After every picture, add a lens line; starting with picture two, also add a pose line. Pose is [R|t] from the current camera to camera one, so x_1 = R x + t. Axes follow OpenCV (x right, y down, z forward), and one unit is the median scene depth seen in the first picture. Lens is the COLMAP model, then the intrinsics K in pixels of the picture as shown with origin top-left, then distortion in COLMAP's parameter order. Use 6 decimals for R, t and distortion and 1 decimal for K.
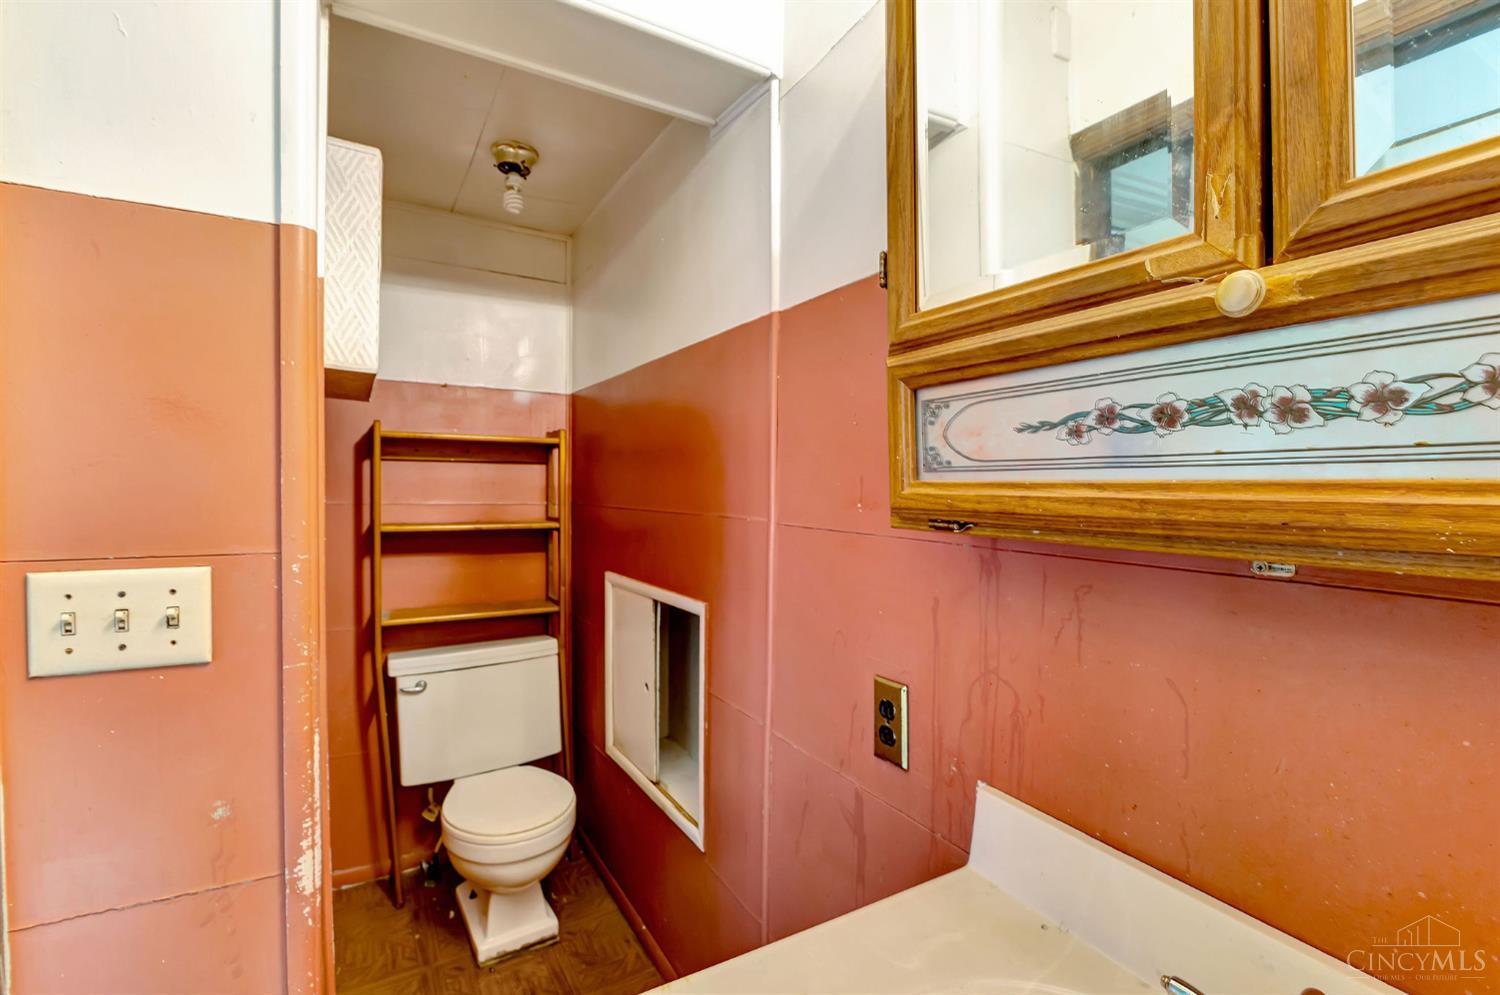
lens RADIAL K [[657.4, 0, 763.0], [0, 657.4, 494.2], [0, 0, 1]] dist [0.012907, -0.003193]
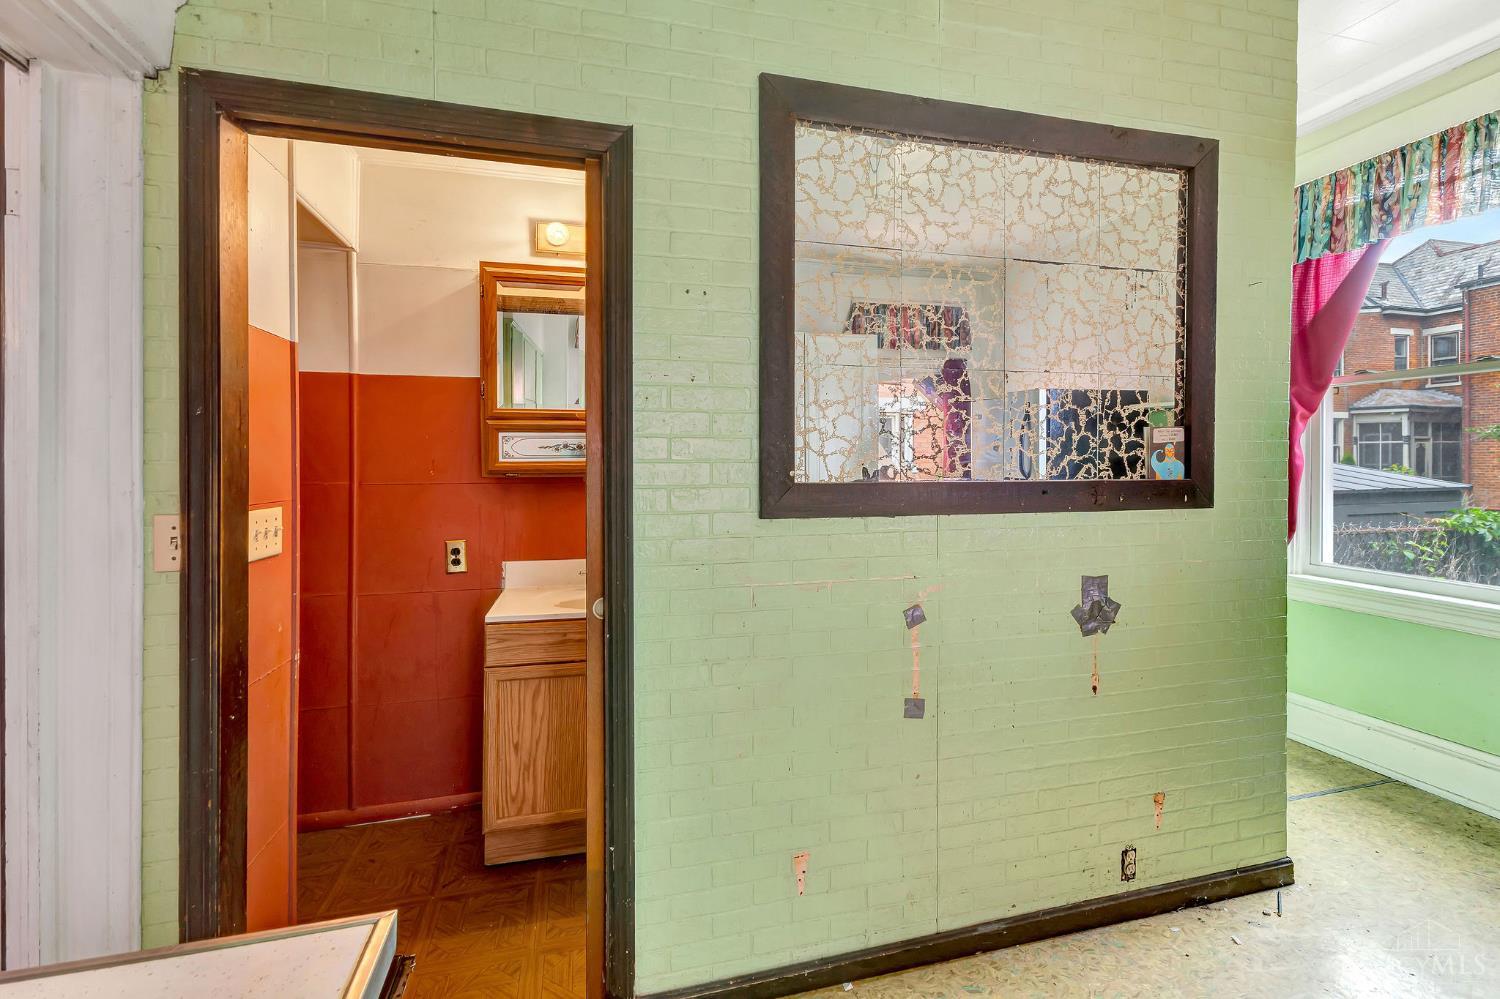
lens RADIAL K [[657.4, 0, 741.6], [0, 657.4, 461.0], [0, 0, 1]] dist [0.012907, -0.003193]
pose [[0.274622, -0.011890, 0.961479, -2.445895], [0.024699, 0.999681, 0.005308, -0.010849], [-0.961235, 0.022290, 0.274828, -0.956627]]
